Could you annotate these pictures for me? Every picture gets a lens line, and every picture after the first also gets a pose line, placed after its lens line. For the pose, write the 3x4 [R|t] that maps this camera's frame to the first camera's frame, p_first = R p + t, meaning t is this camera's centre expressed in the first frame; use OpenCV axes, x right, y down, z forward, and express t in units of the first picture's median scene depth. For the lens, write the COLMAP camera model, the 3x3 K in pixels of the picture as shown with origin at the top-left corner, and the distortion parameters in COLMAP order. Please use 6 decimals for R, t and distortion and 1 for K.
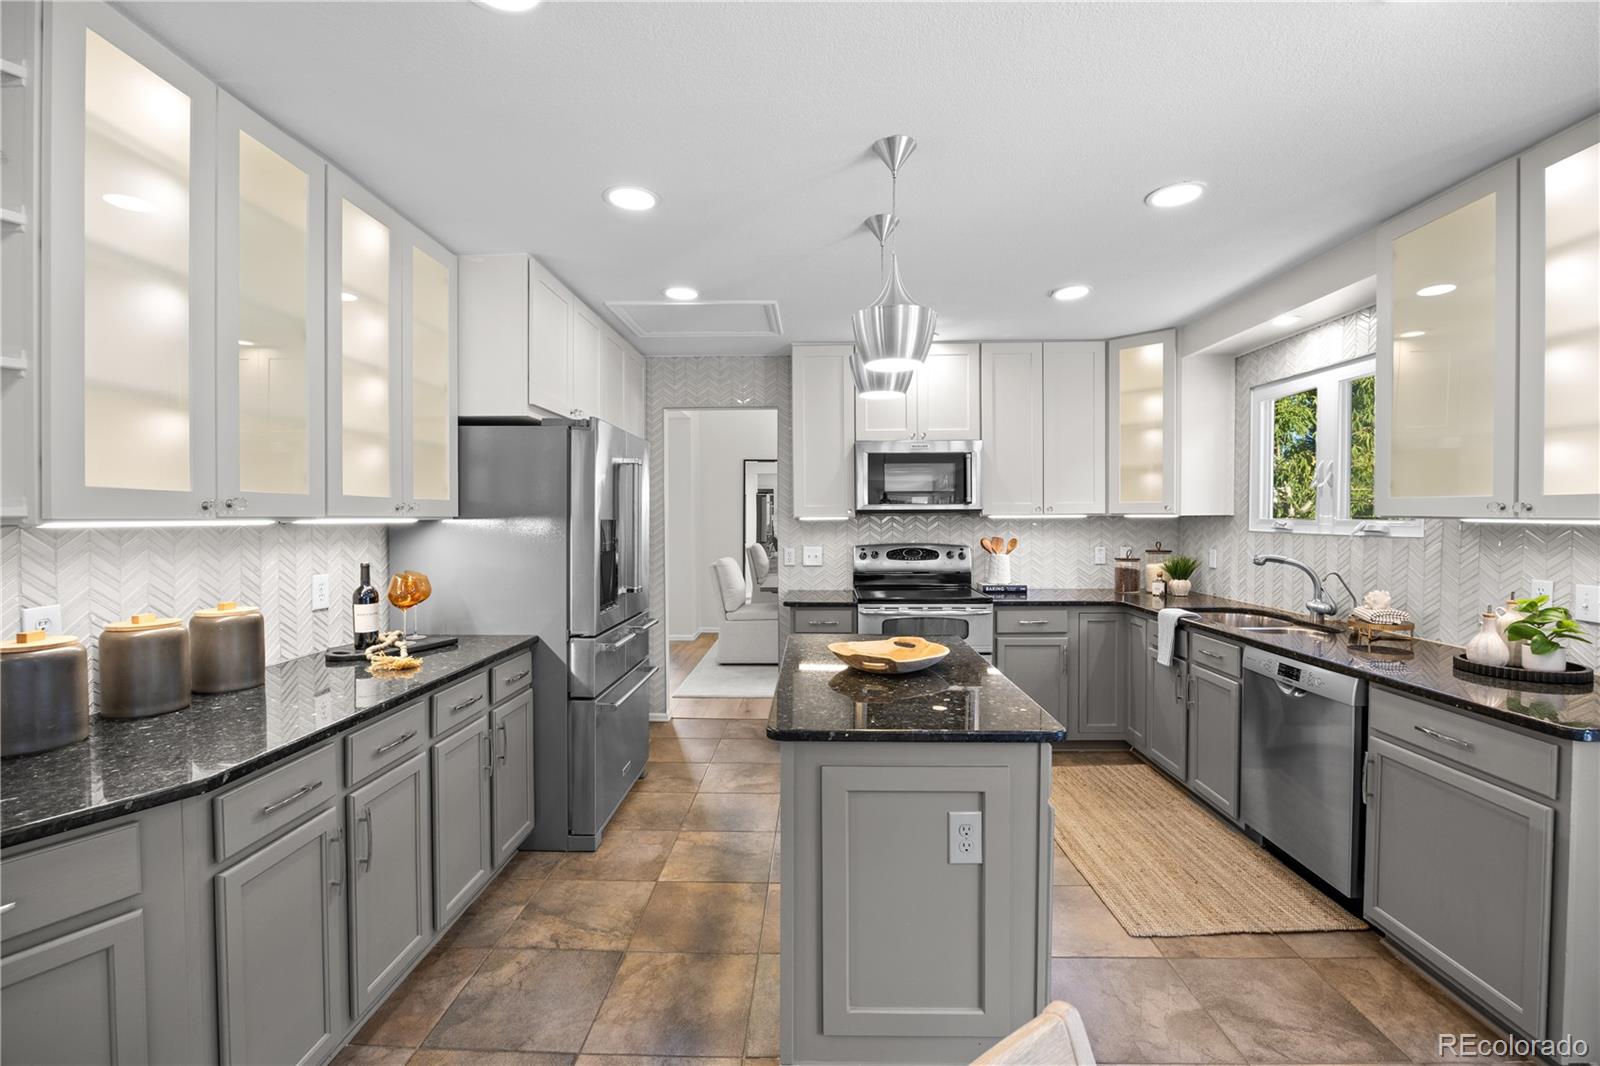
lens RADIAL K [[694.3, 0, 796.9], [0, 694.3, 528.0], [0, 0, 1]] dist [-0.019063, 0.000687]
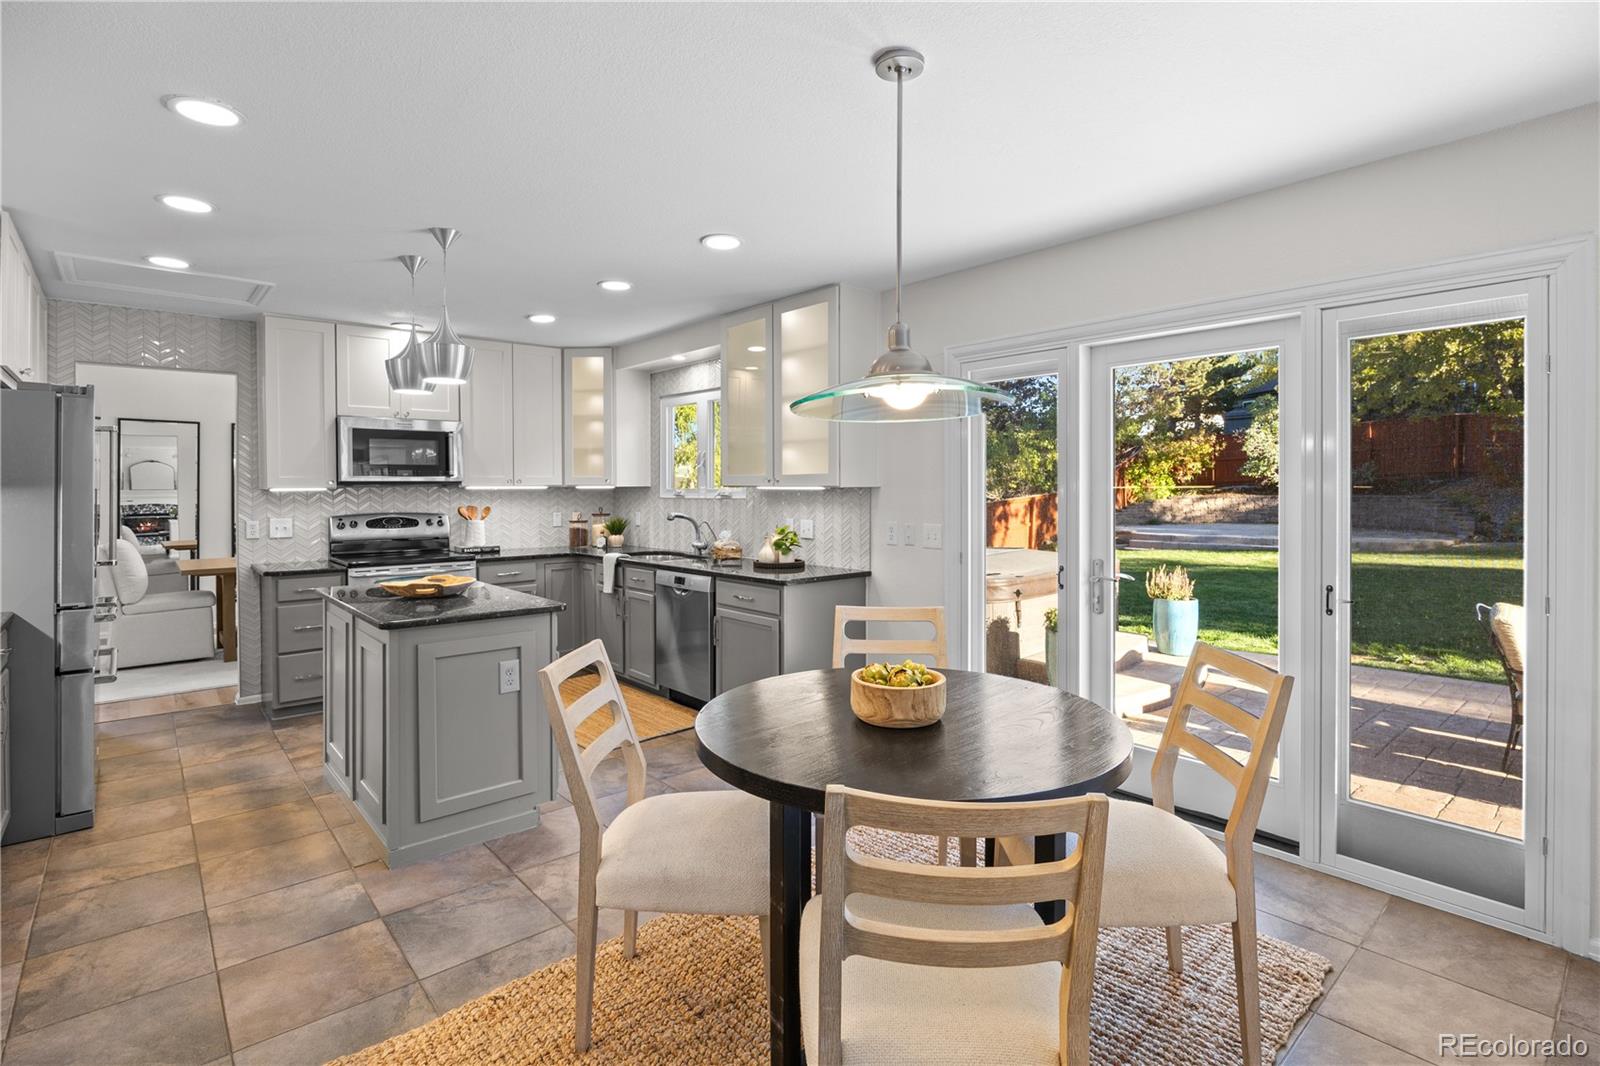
lens RADIAL K [[771.6, 0, 783.7], [0, 771.6, 492.6], [0, 0, 1]] dist [-0.002631, -0.006183]
pose [[0.745299, -0.003541, 0.666720, -0.206790], [0.014066, 0.999847, -0.010413, 0.013802], [-0.666581, 0.017139, 0.745235, -0.343685]]
